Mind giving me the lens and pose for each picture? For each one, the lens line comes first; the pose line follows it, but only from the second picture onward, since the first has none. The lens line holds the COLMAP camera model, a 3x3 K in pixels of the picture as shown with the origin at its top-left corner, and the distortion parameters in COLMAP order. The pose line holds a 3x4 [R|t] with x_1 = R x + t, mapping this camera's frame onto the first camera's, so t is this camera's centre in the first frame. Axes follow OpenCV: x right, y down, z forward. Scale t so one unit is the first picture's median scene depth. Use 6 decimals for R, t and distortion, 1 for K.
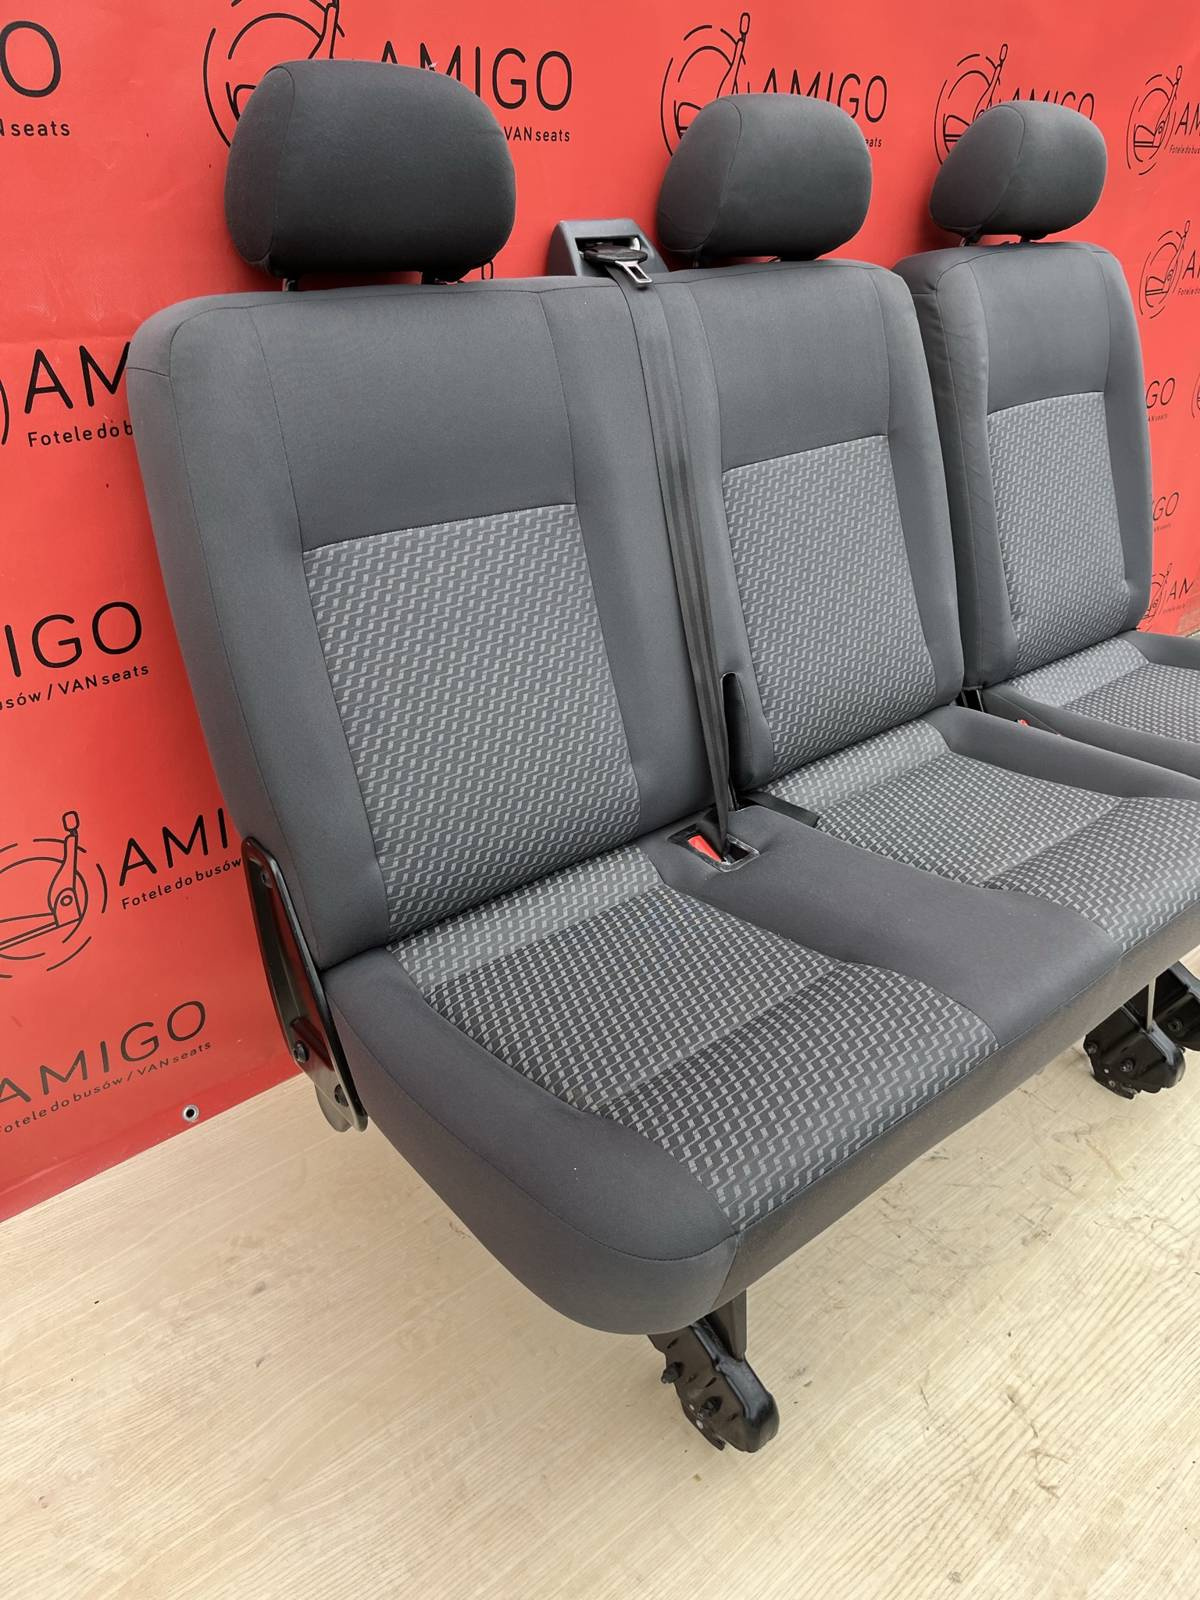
lens RADIAL K [[1226.3, 0, 608.1], [0, 1226.3, 775.0], [0, 0, 1]] dist [0.076213, -0.113742]
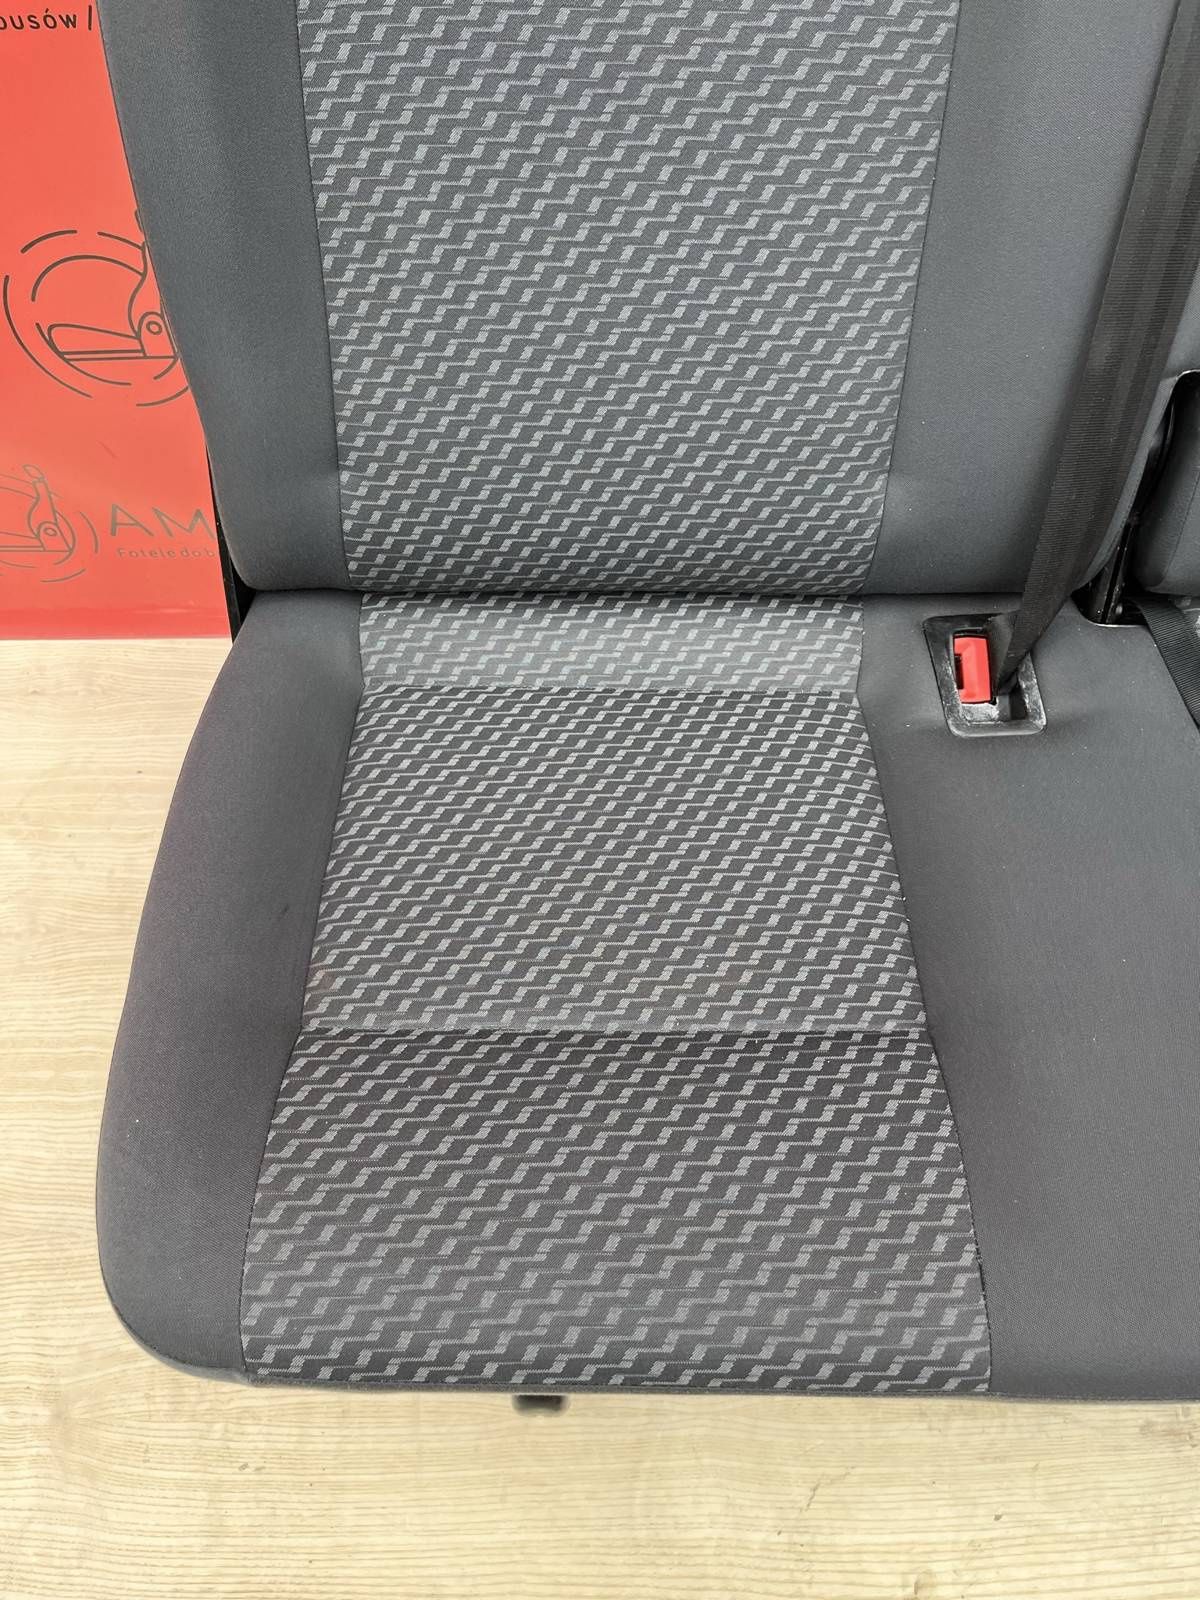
lens RADIAL K [[1226.3, 0, 596.7], [0, 1226.3, 809.7], [0, 0, 1]] dist [0.076213, -0.113742]
pose [[0.753954, 0.536011, -0.379796, 0.218860], [-0.291046, 0.790854, 0.538371, -0.156066], [0.588936, -0.295369, 0.752271, 0.502904]]
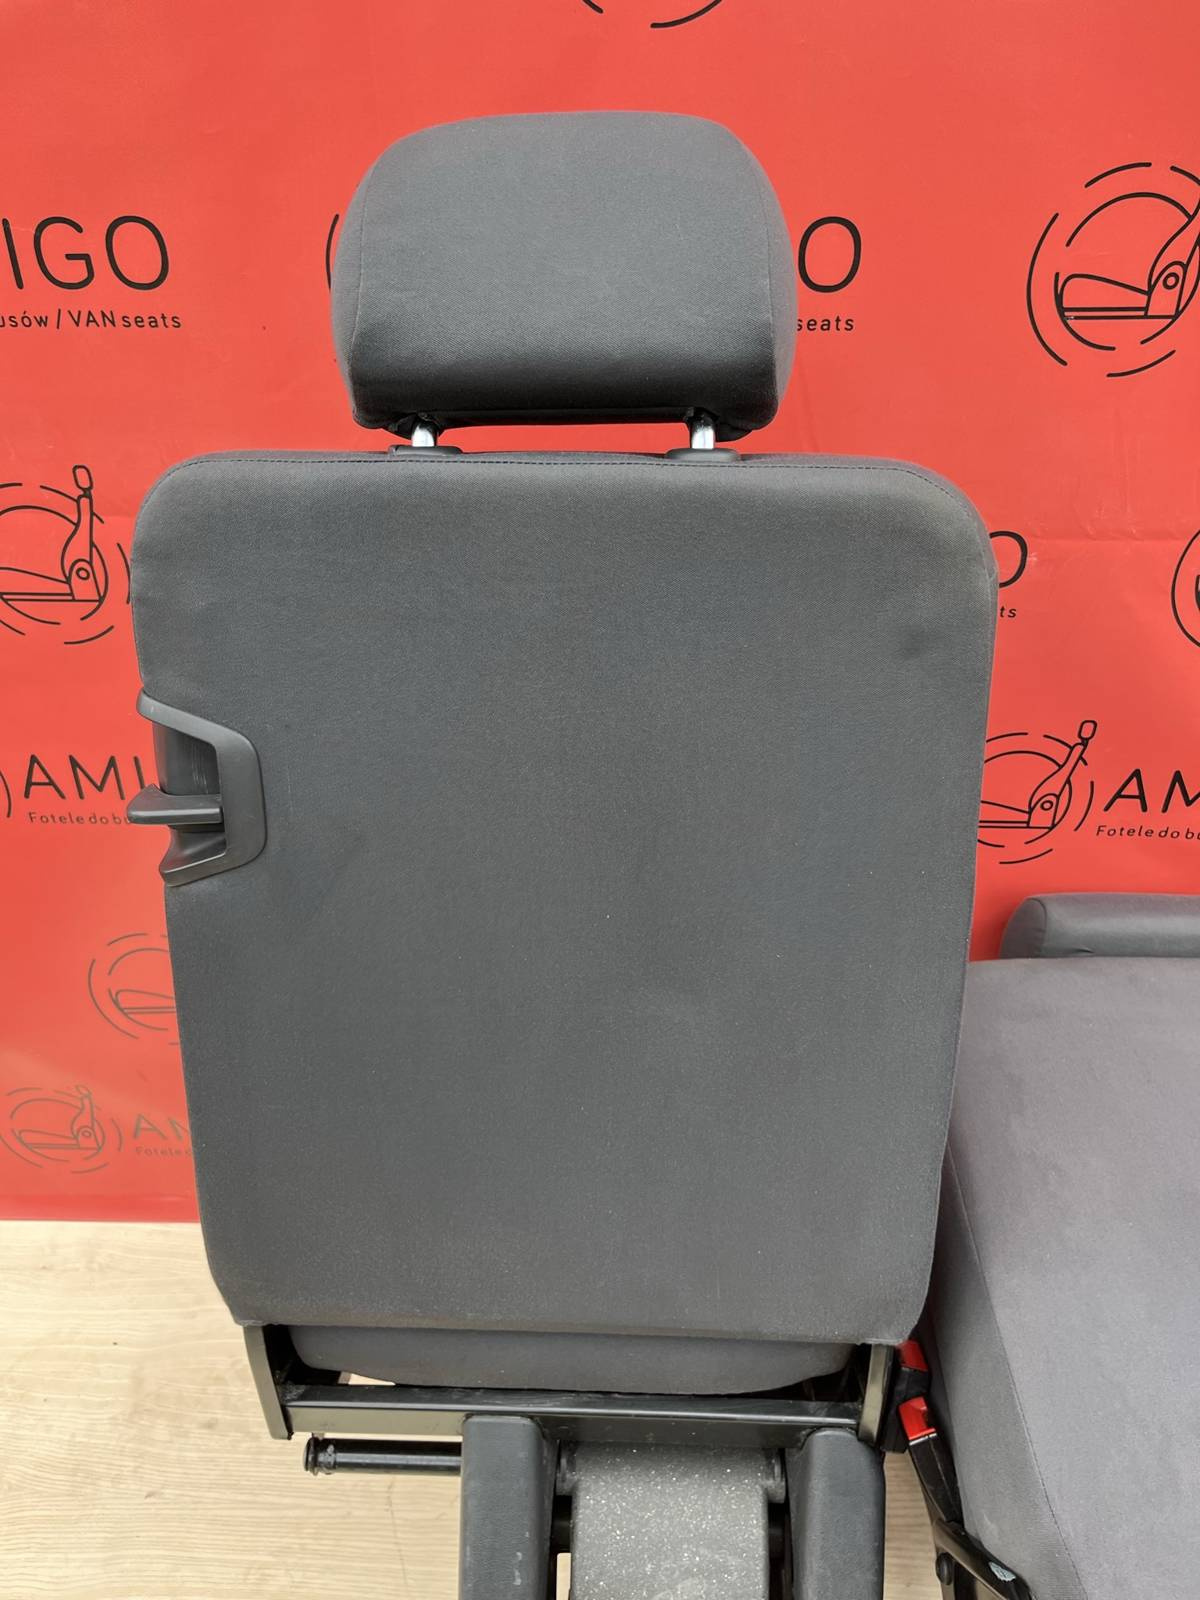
lens RADIAL K [[1226.3, 0, 597.4], [0, 1226.3, 796.1], [0, 0, 1]] dist [0.076213, -0.113742]
pose [[0.723133, 0.328210, -0.607747, 0.413188], [-0.303575, 0.941373, 0.147172, -0.328809], [0.620420, 0.078072, 0.780374, 0.375188]]
